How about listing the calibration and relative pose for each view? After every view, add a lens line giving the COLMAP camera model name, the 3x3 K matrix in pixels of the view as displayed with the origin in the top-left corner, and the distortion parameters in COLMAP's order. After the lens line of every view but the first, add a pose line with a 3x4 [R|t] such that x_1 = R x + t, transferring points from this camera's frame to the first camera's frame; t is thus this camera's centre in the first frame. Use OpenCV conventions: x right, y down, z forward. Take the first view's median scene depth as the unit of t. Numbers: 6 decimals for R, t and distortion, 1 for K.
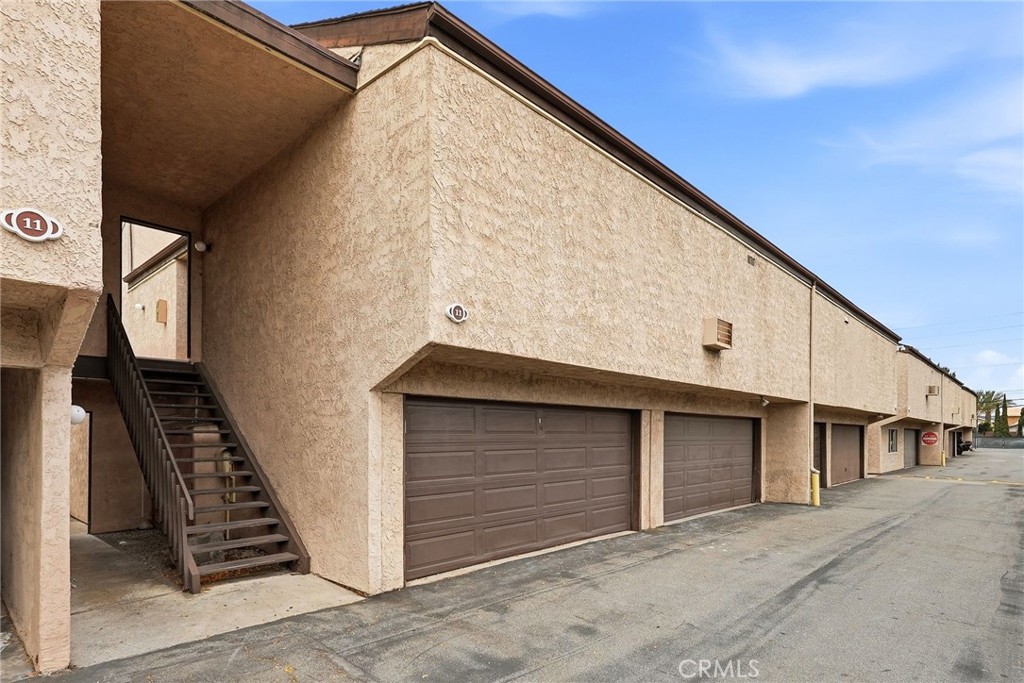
lens RADIAL K [[504.3, 0, 509.6], [0, 504.3, 428.2], [0, 0, 1]] dist [-0.027126, -0.000014]
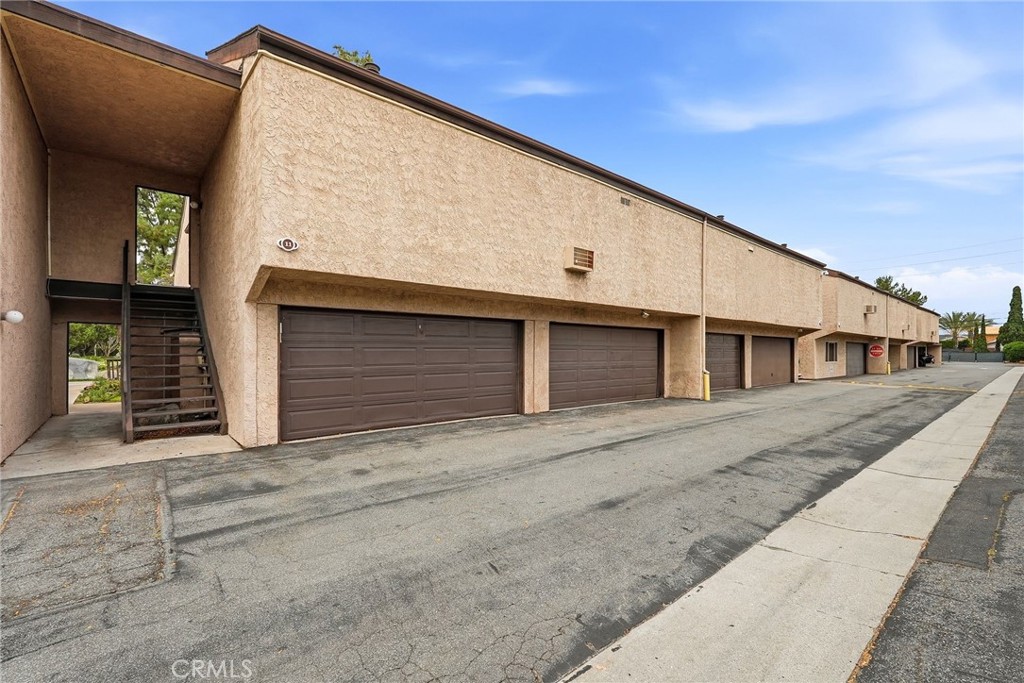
lens RADIAL K [[405.3, 0, 512.0], [0, 405.3, 341.5], [0, 0, 1]] dist [-0.024931, 0.000193]
pose [[0.996801, -0.003149, -0.079860, 0.371799], [0.002374, 0.999949, -0.009797, 0.033209], [0.079886, 0.009576, 0.996758, -0.038122]]
